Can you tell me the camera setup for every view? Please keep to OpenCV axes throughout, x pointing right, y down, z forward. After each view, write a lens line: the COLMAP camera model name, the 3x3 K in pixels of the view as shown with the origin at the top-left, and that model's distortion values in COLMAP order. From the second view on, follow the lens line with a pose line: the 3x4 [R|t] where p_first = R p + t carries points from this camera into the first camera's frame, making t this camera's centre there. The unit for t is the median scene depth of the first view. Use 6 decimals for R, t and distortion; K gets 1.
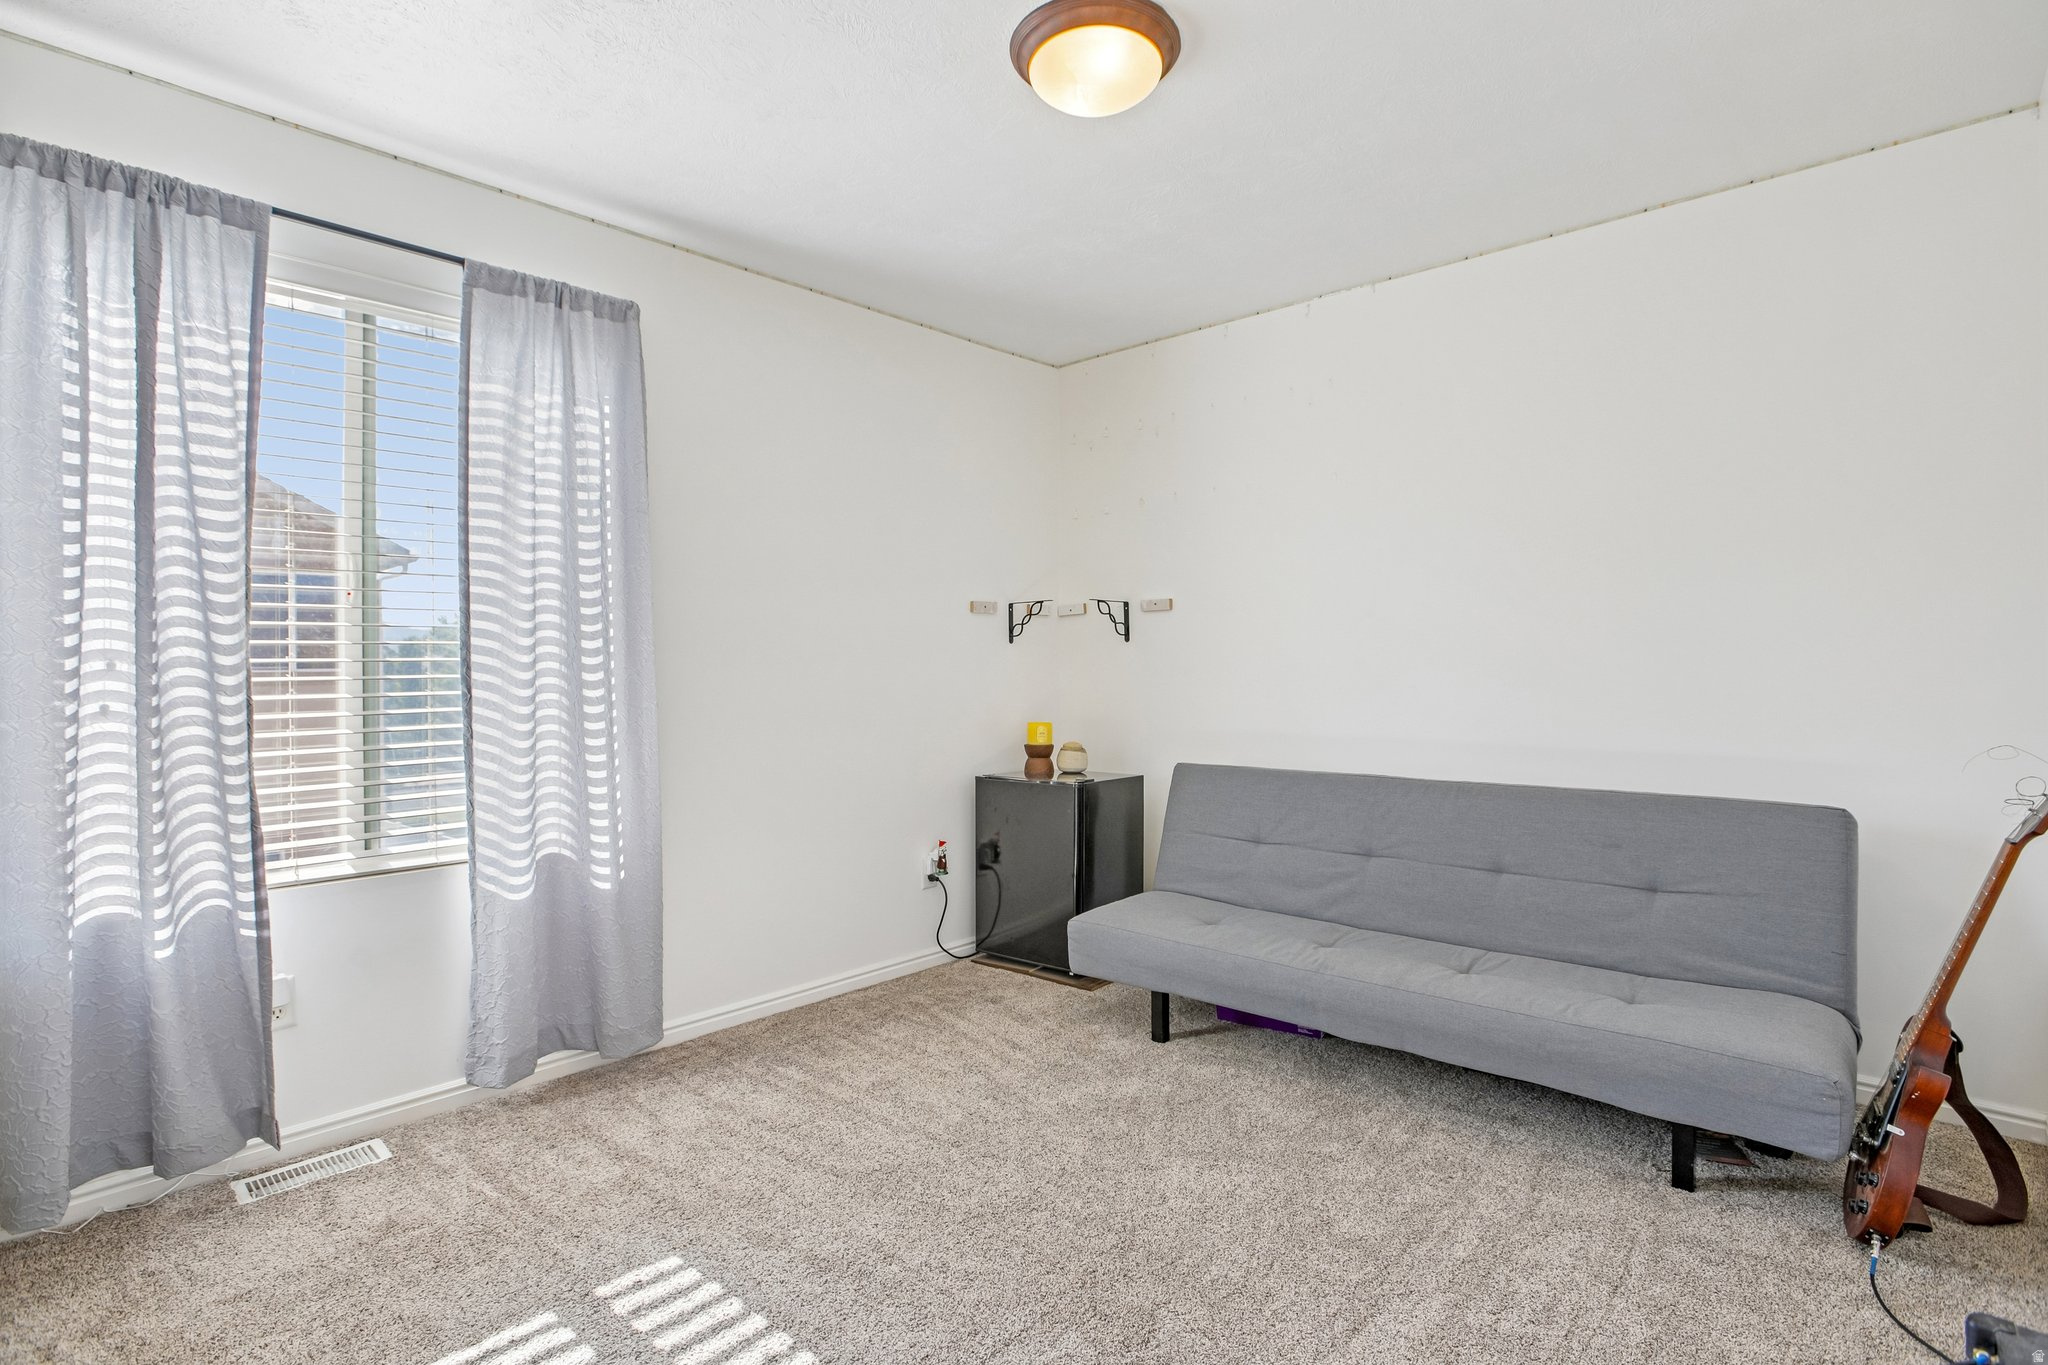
lens RADIAL K [[993.8, 0, 1027.0], [0, 993.8, 673.5], [0, 0, 1]] dist [-0.045447, 0.017014]
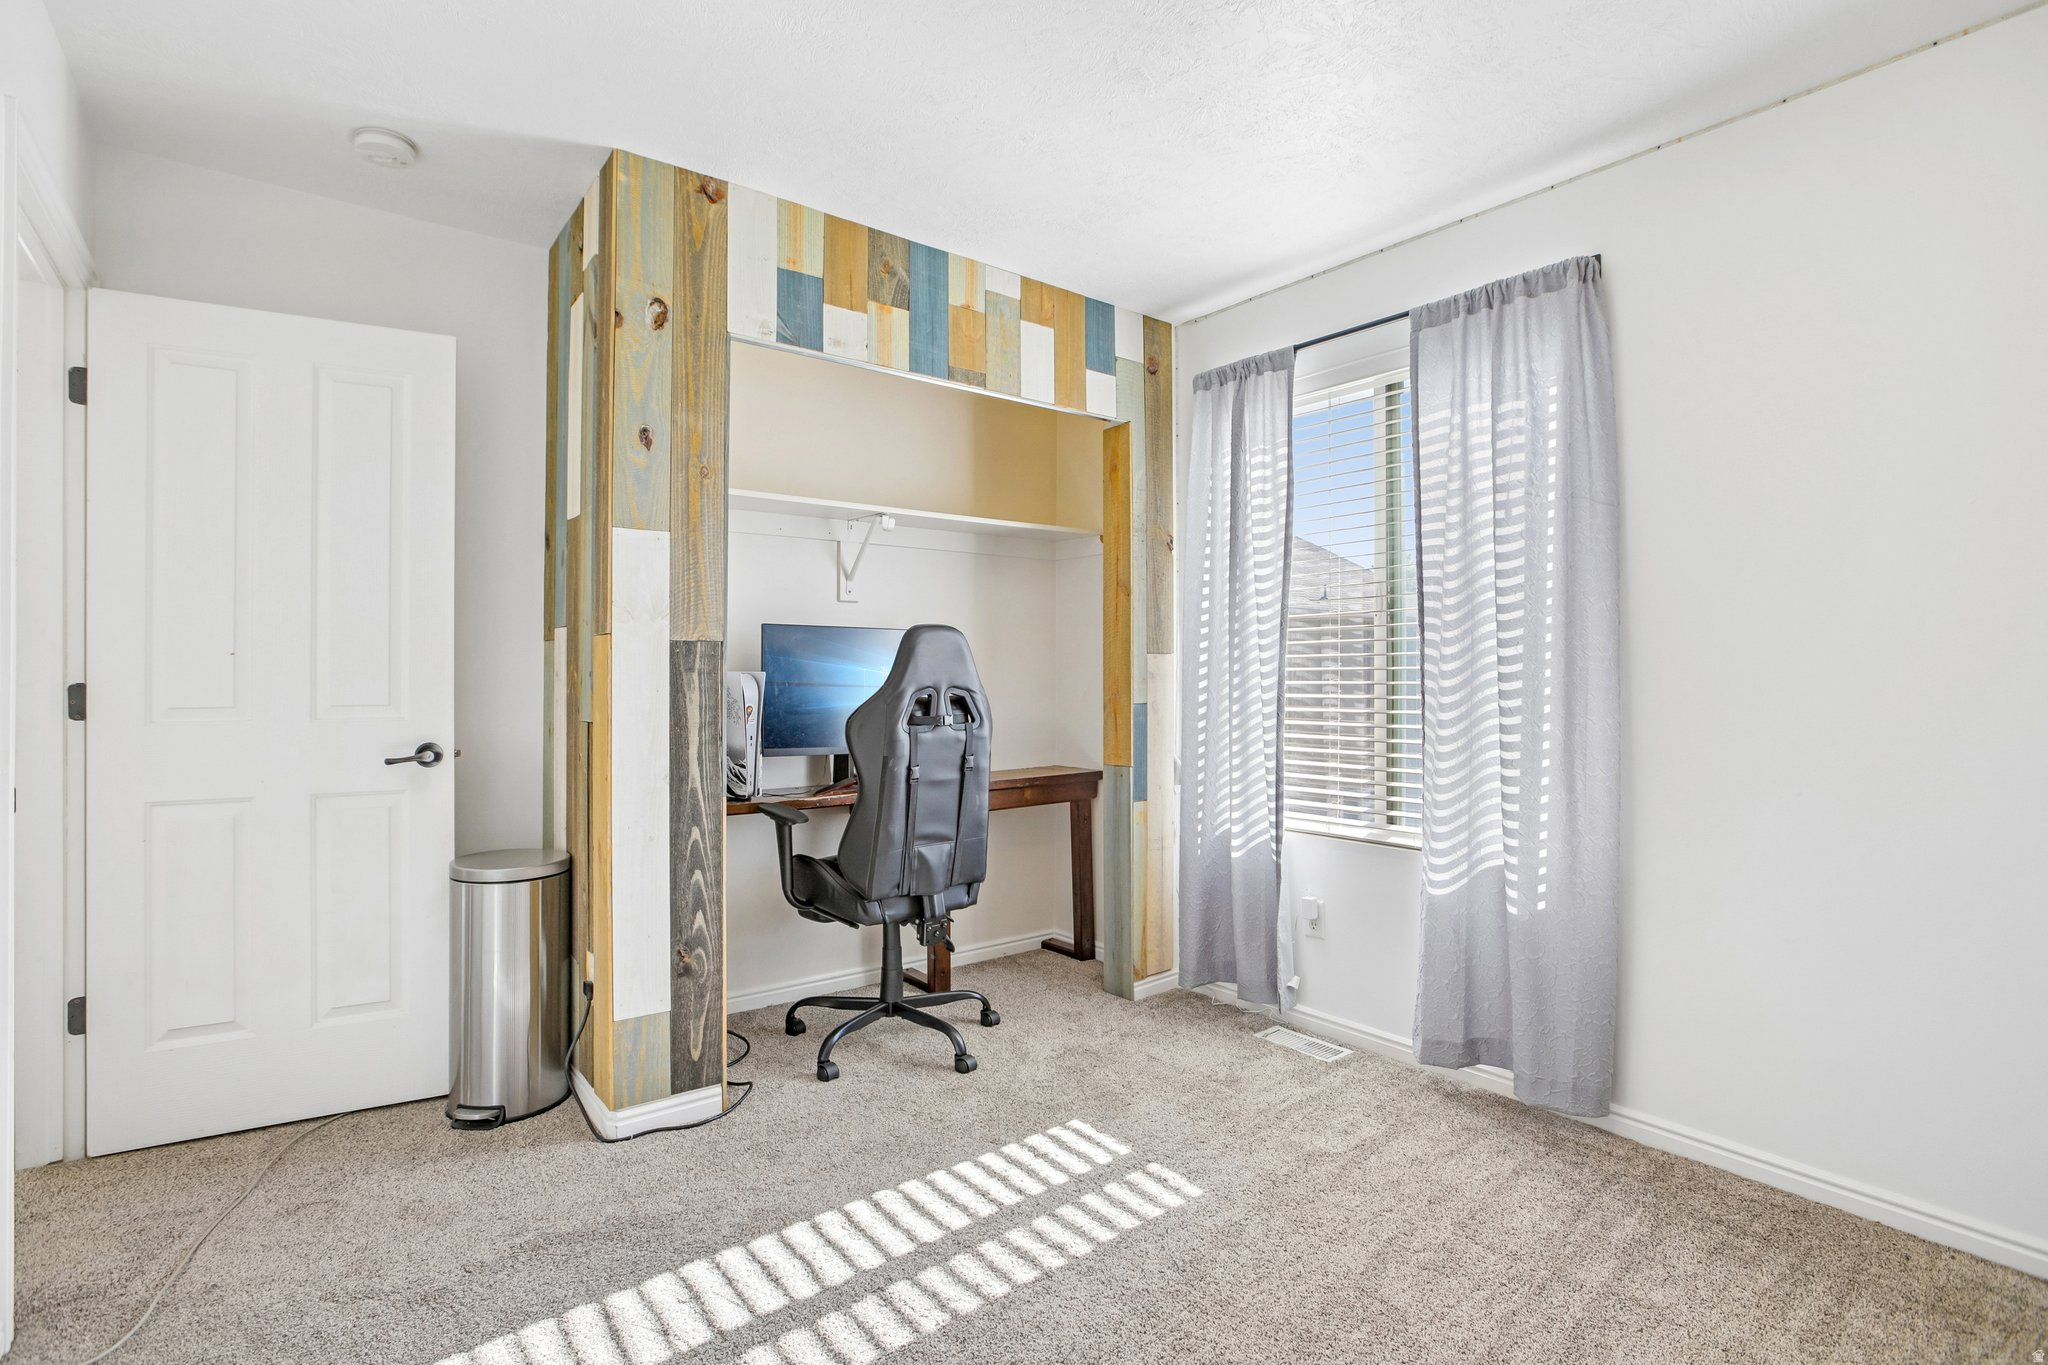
lens RADIAL K [[966.1, 0, 986.1], [0, 966.1, 677.5], [0, 0, 1]] dist [-0.048437, 0.017603]
pose [[-0.186247, 0.010475, -0.982447, 0.635476], [-0.006812, 0.999905, 0.011952, -0.013975], [0.982479, 0.008918, -0.186158, 0.780661]]
